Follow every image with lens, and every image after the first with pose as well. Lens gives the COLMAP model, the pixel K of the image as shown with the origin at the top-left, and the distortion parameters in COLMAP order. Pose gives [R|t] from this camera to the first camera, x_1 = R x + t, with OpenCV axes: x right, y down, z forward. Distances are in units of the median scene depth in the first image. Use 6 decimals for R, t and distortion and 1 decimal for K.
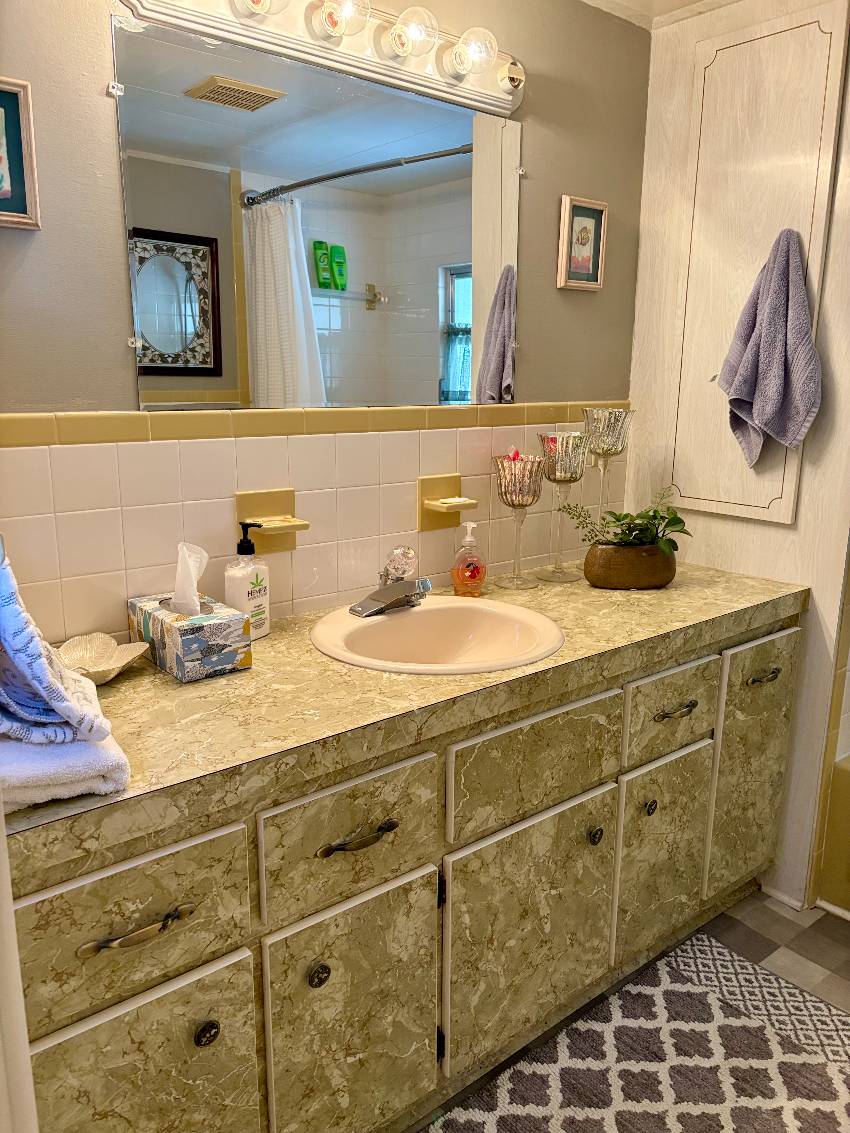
lens RADIAL K [[870.8, 0, 424.4], [0, 870.8, 565.4], [0, 0, 1]] dist [0.039473, -0.034159]
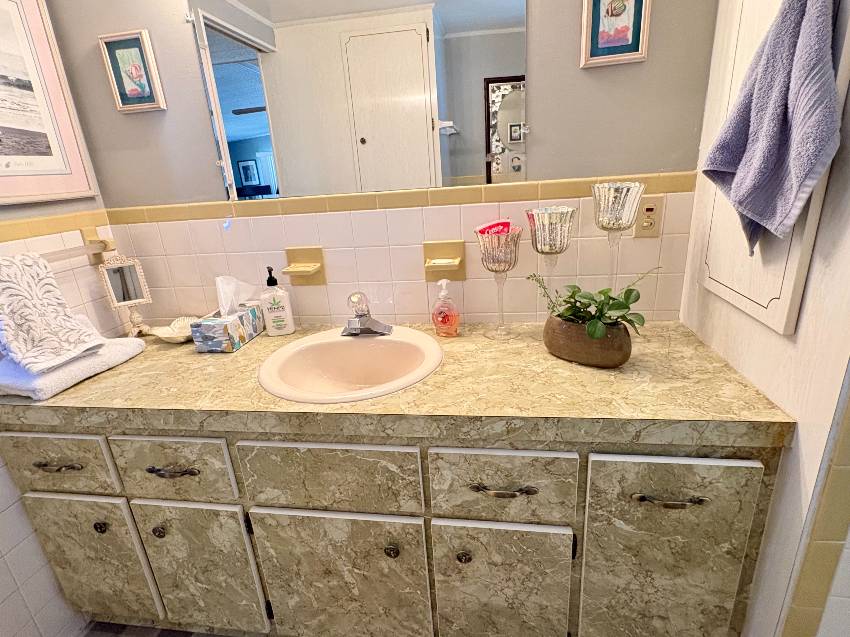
lens RADIAL K [[442.7, 0, 424.8], [0, 442.7, 317.4], [0, 0, 1]] dist [-0.003047, 0.000736]
pose [[0.655311, 0.189669, -0.731159, 0.623699], [-0.091300, 0.980754, 0.172588, -0.126669], [0.749822, -0.046344, 0.660015, 0.644396]]
